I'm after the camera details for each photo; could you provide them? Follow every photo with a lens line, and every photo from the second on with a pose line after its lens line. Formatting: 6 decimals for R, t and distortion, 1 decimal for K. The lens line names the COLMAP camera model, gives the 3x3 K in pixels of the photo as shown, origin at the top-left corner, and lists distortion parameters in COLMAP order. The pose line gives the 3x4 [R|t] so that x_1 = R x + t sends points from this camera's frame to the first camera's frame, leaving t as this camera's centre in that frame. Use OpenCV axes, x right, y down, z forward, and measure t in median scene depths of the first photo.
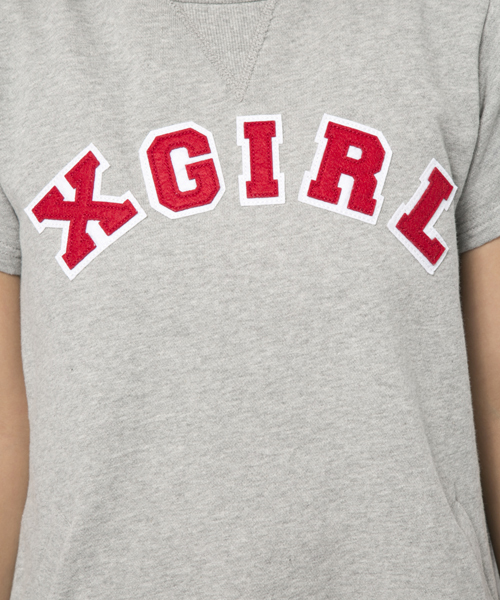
lens RADIAL K [[1676.2, 0, 250.0], [0, 1676.2, 300.0], [0, 0, 1]] dist [-0.028753, -0.834019]
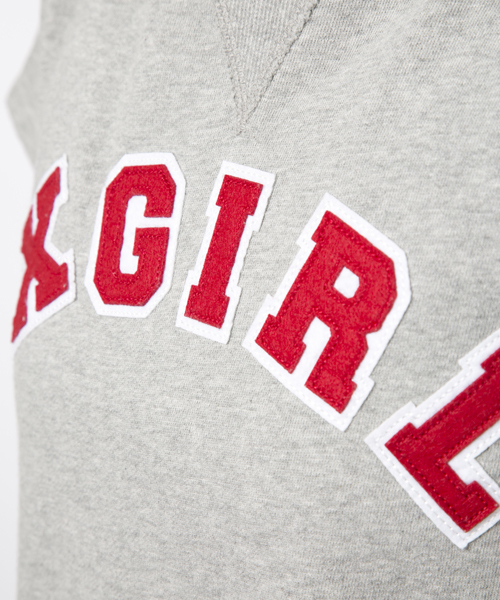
lens RADIAL K [[1534.0, 0, 250.0], [0, 1534.0, 300.0], [0, 0, 1]] dist [0.219920, 0.139910]
pose [[0.785772, 0.238179, -0.570817, 0.306804], [-0.138653, 0.967226, 0.212719, -0.177380], [0.602775, -0.088003, 0.793044, 0.603389]]
